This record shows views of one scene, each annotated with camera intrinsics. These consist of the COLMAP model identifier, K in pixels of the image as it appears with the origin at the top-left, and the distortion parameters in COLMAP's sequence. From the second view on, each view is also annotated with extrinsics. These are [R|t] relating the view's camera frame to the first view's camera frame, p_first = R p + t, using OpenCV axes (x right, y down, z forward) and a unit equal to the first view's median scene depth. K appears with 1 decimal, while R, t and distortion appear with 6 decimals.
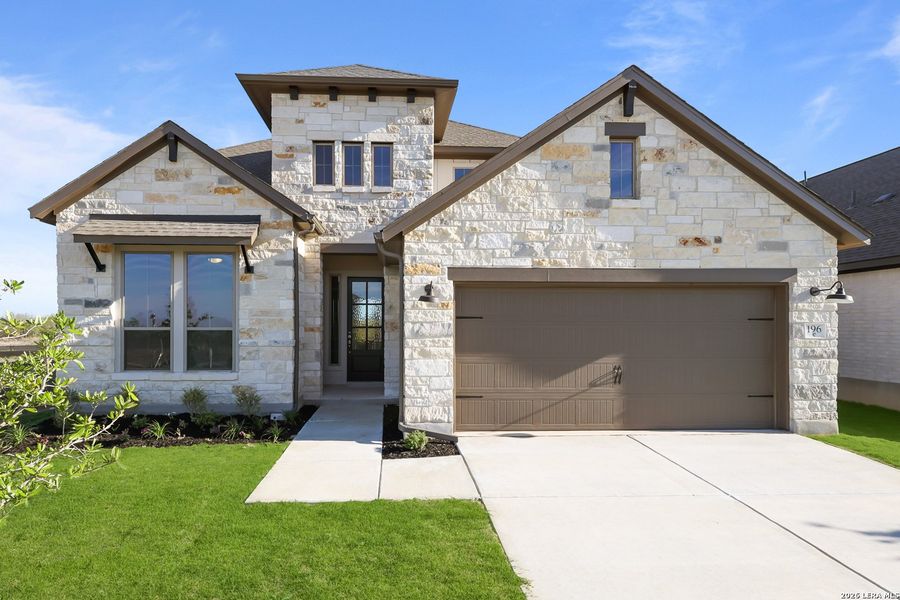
lens RADIAL K [[436.3, 0, 477.5], [0, 436.3, 297.7], [0, 0, 1]] dist [-0.001658, -0.000308]
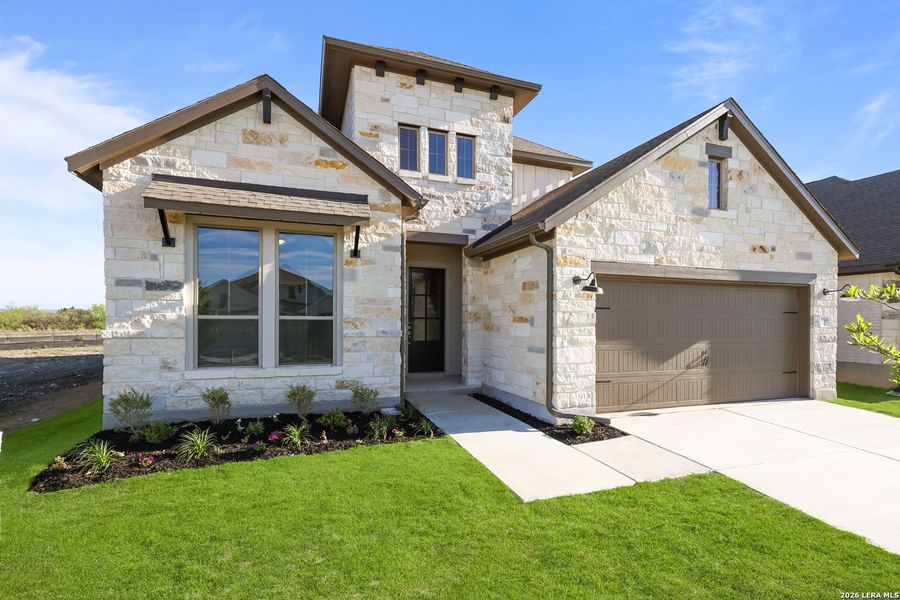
lens RADIAL K [[391.2, 0, 472.0], [0, 391.2, 300.3], [0, 0, 1]] dist [-0.001910, -0.000228]
pose [[0.960167, 0.018212, 0.278834, -0.544429], [-0.021719, 0.999719, 0.009493, 0.021857], [-0.278583, -0.015171, 0.960292, 0.149170]]
